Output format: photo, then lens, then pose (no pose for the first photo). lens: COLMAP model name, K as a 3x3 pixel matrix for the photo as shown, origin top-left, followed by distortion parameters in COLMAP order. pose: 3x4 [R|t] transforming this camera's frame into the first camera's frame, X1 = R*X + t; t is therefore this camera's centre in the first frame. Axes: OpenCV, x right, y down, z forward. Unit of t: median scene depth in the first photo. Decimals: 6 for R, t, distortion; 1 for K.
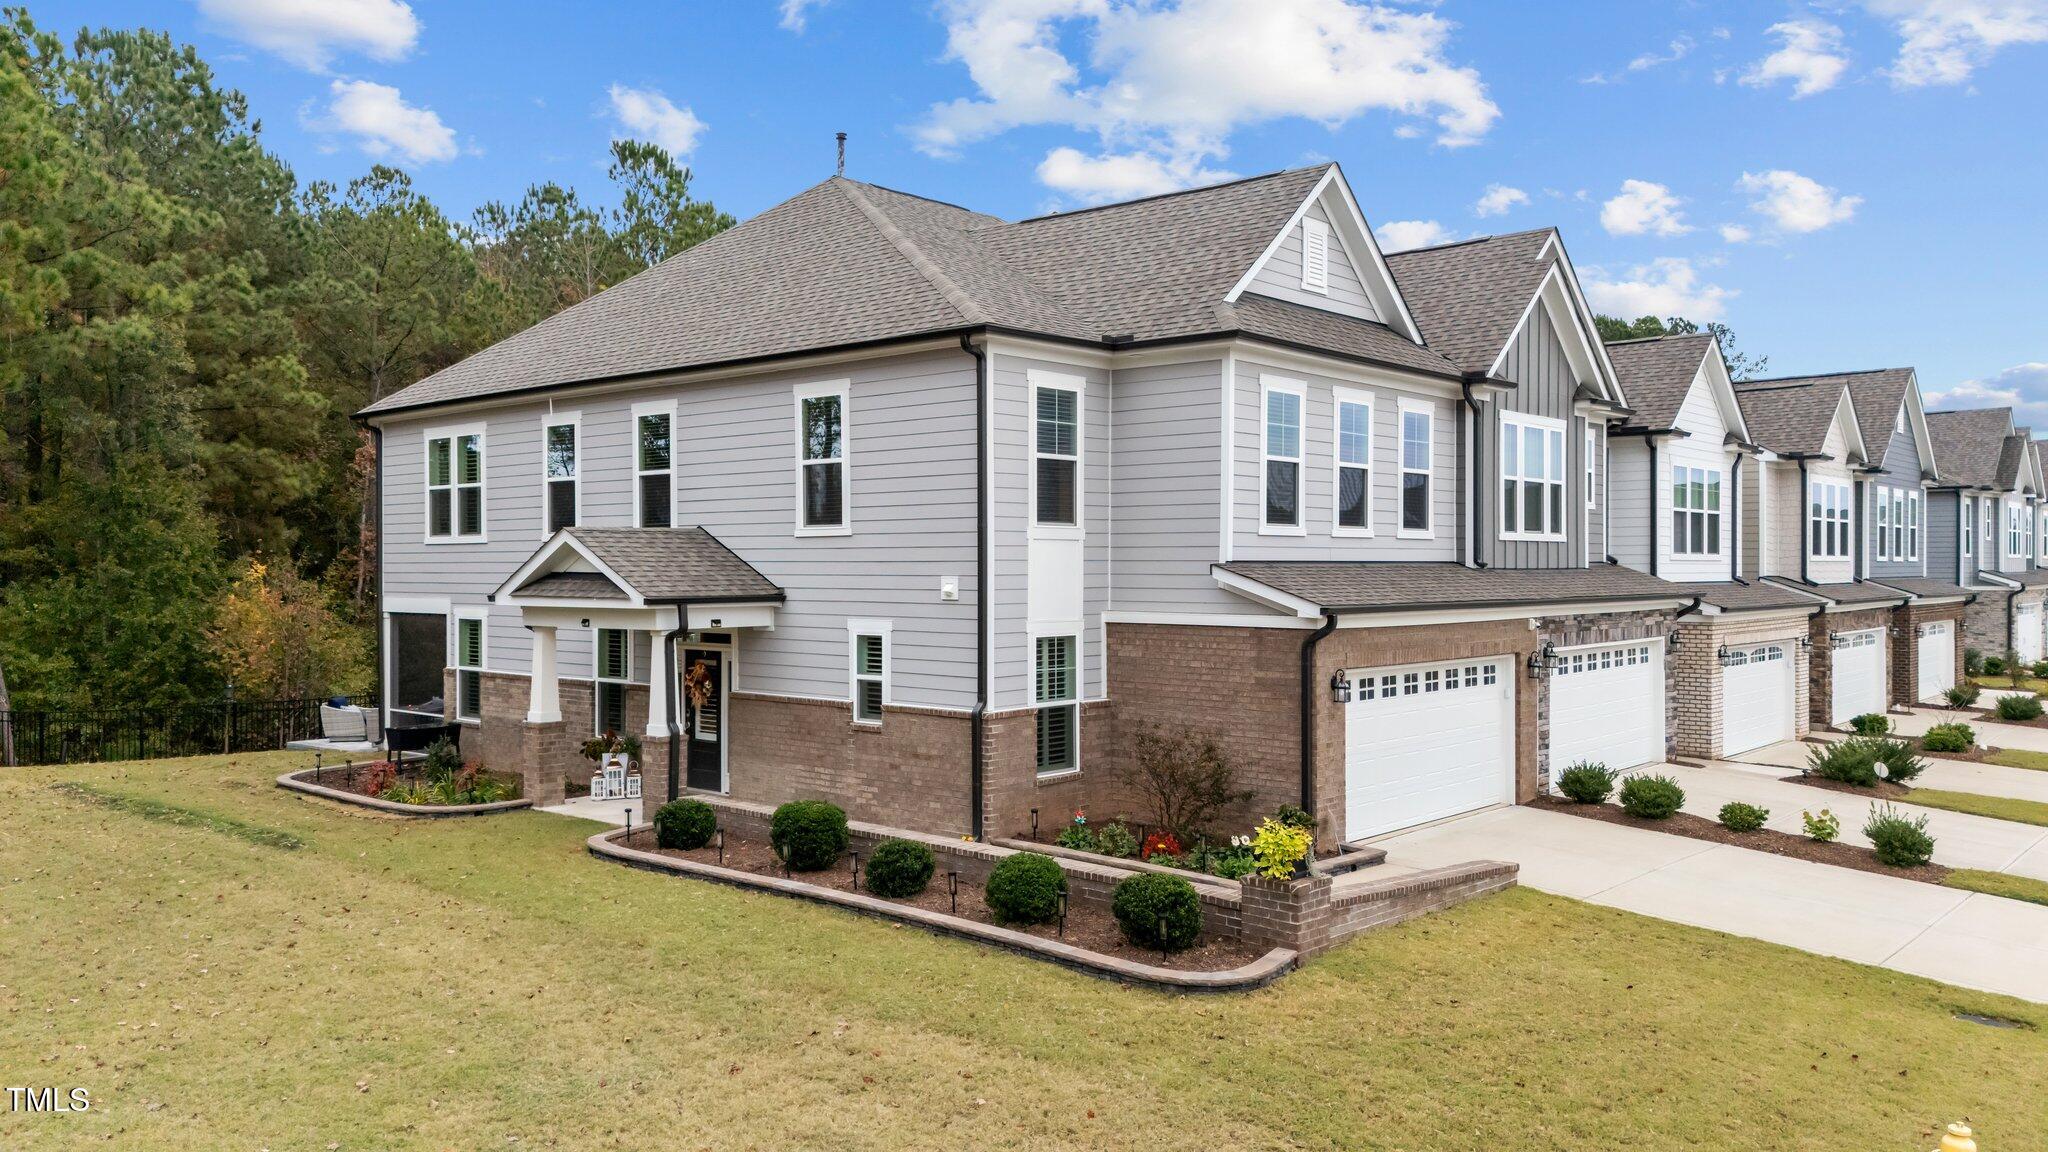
lens RADIAL K [[1509.8, 0, 1019.0], [0, 1509.8, 570.2], [0, 0, 1]] dist [0.070961, -0.074384]
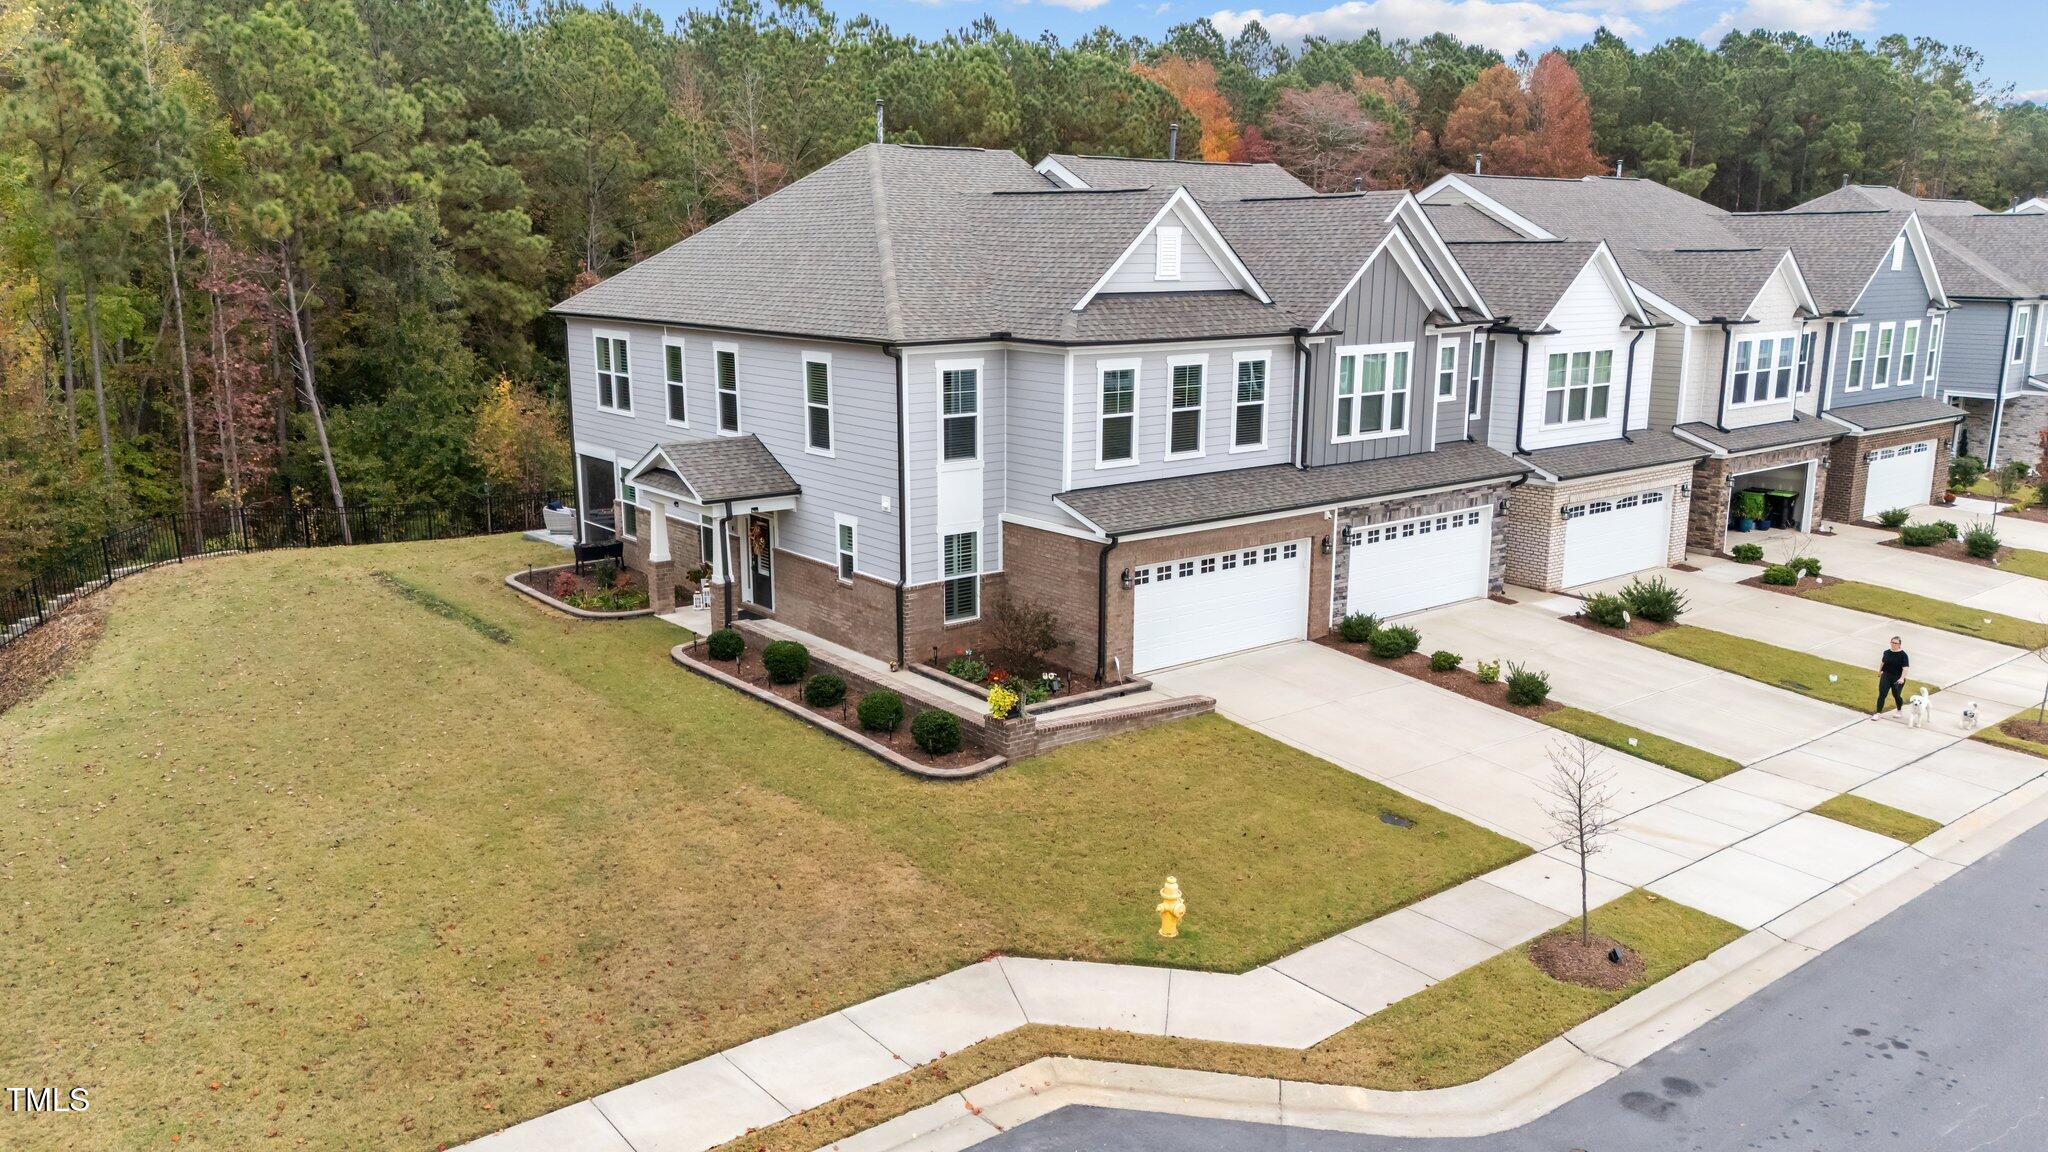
lens RADIAL K [[1508.9, 0, 1024.0], [0, 1508.9, 576.0], [0, 0, 1]] dist [0.086427, -0.107354]
pose [[0.985903, 0.039366, -0.162624, 0.303982], [-0.004740, 0.978109, 0.208037, -0.208099], [0.167253, -0.204333, 0.964507, -0.422939]]
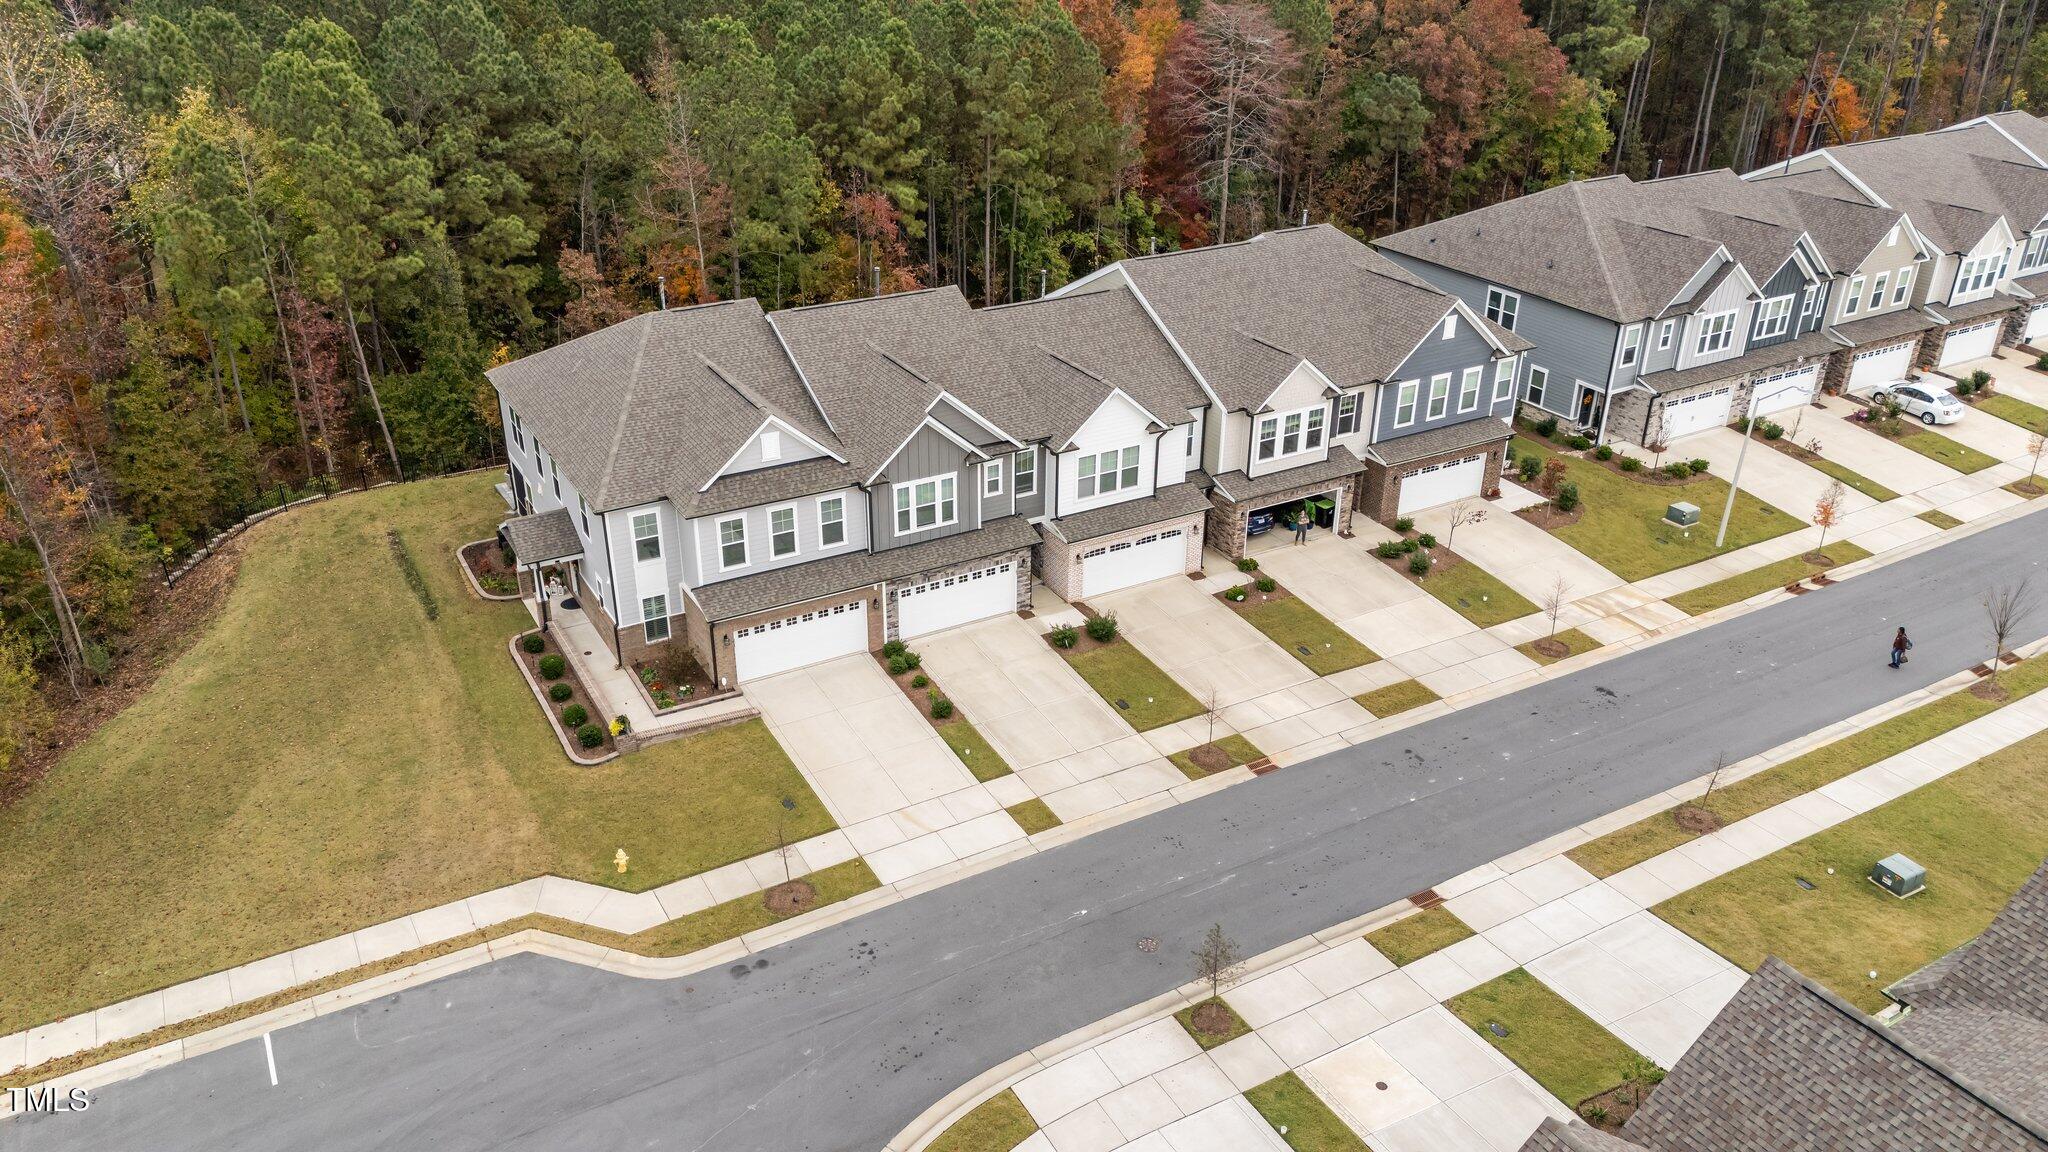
lens RADIAL K [[1508.9, 0, 1024.0], [0, 1508.9, 576.0], [0, 0, 1]] dist [0.086427, -0.107354]
pose [[0.948683, 0.150359, -0.278194, 1.291222], [-0.010924, 0.894785, 0.446363, -1.112643], [0.316039, -0.420419, 0.850510, -1.018874]]
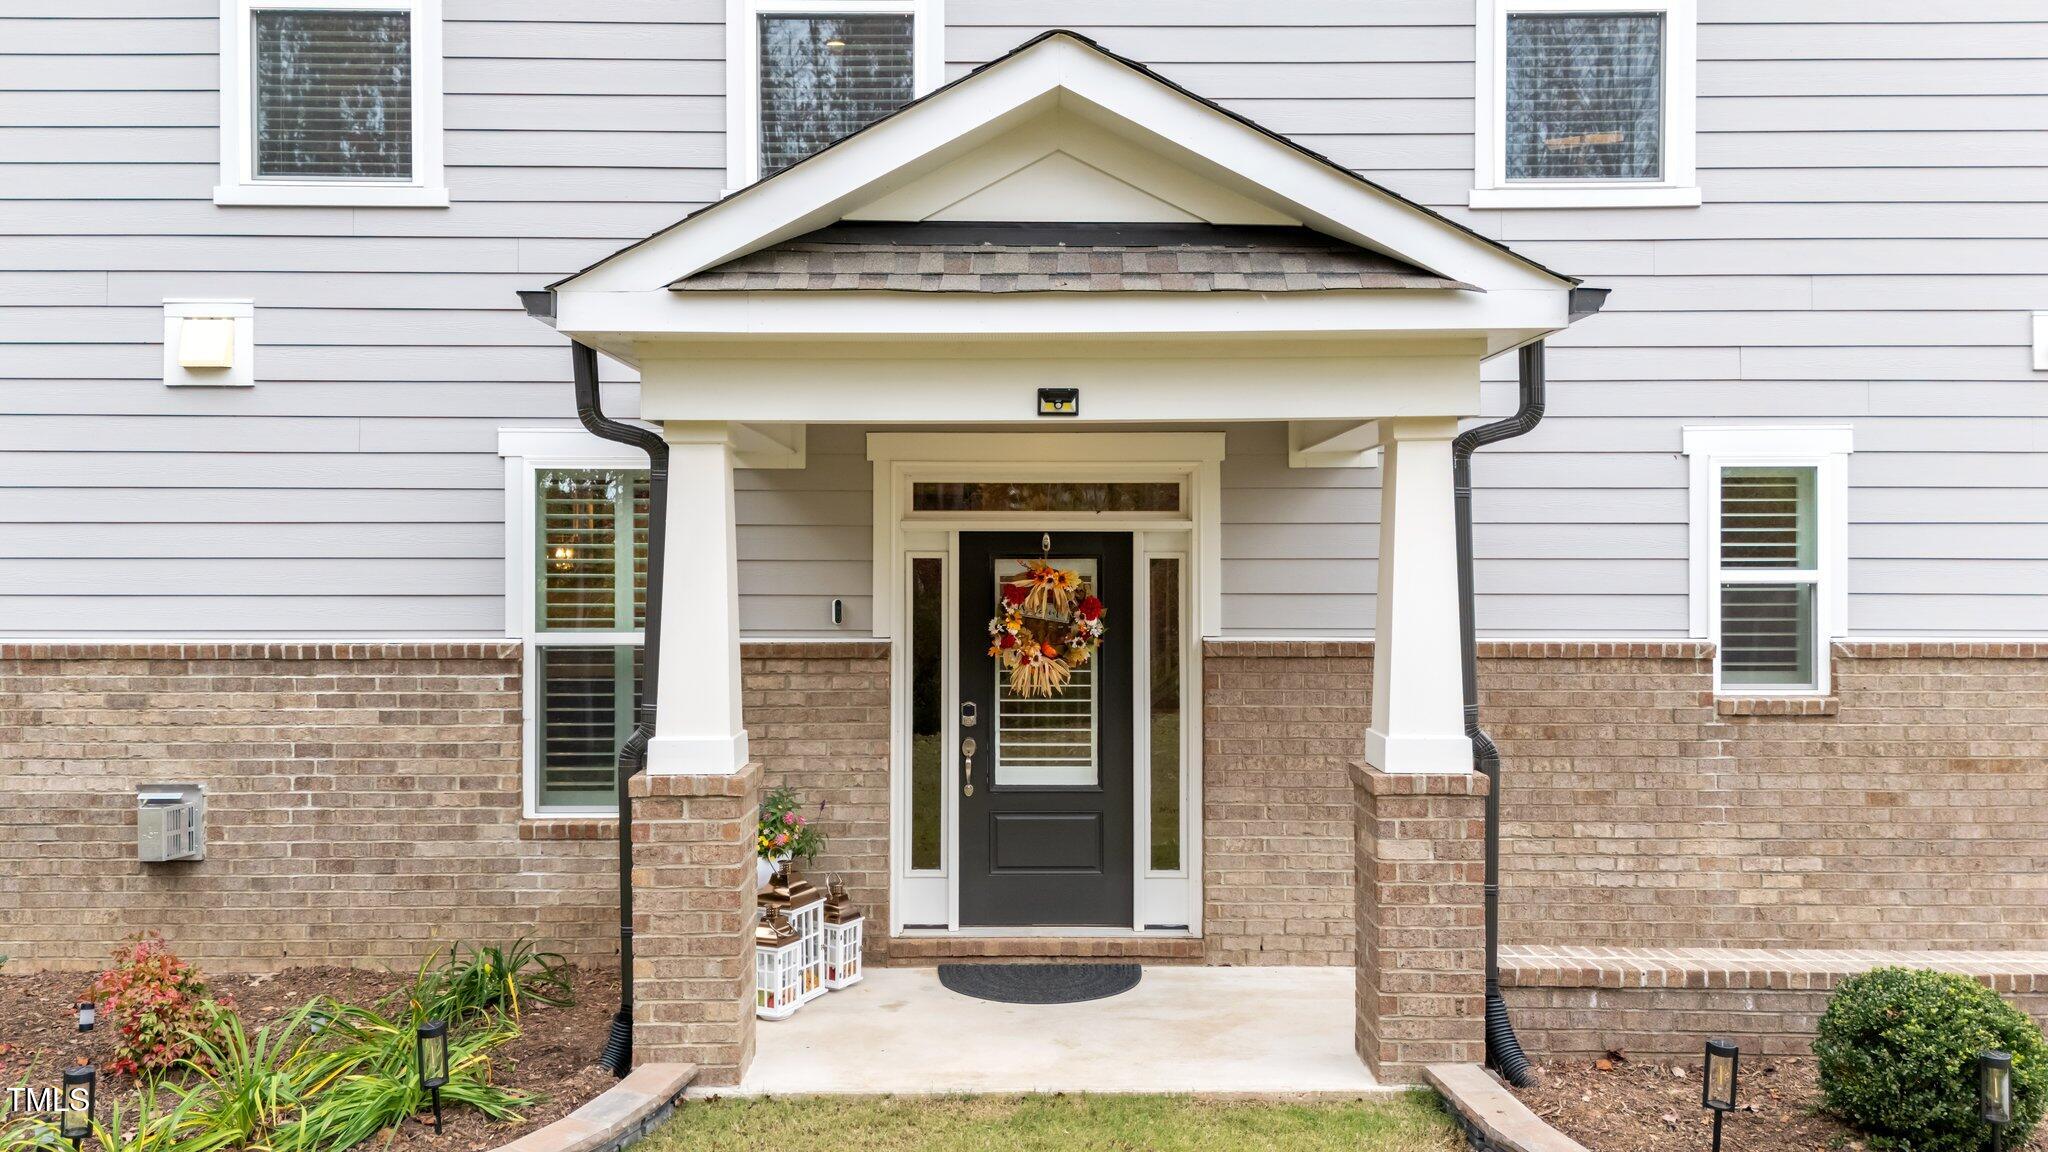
lens RADIAL K [[1508.9, 0, 1024.0], [0, 1508.9, 576.0], [0, 0, 1]] dist [0.086427, -0.107354]
pose [[0.748212, -0.003057, 0.663453, -0.460001], [0.000569, 0.999992, 0.003966, 0.063658], [-0.663460, -0.002590, 0.748208, 0.765806]]
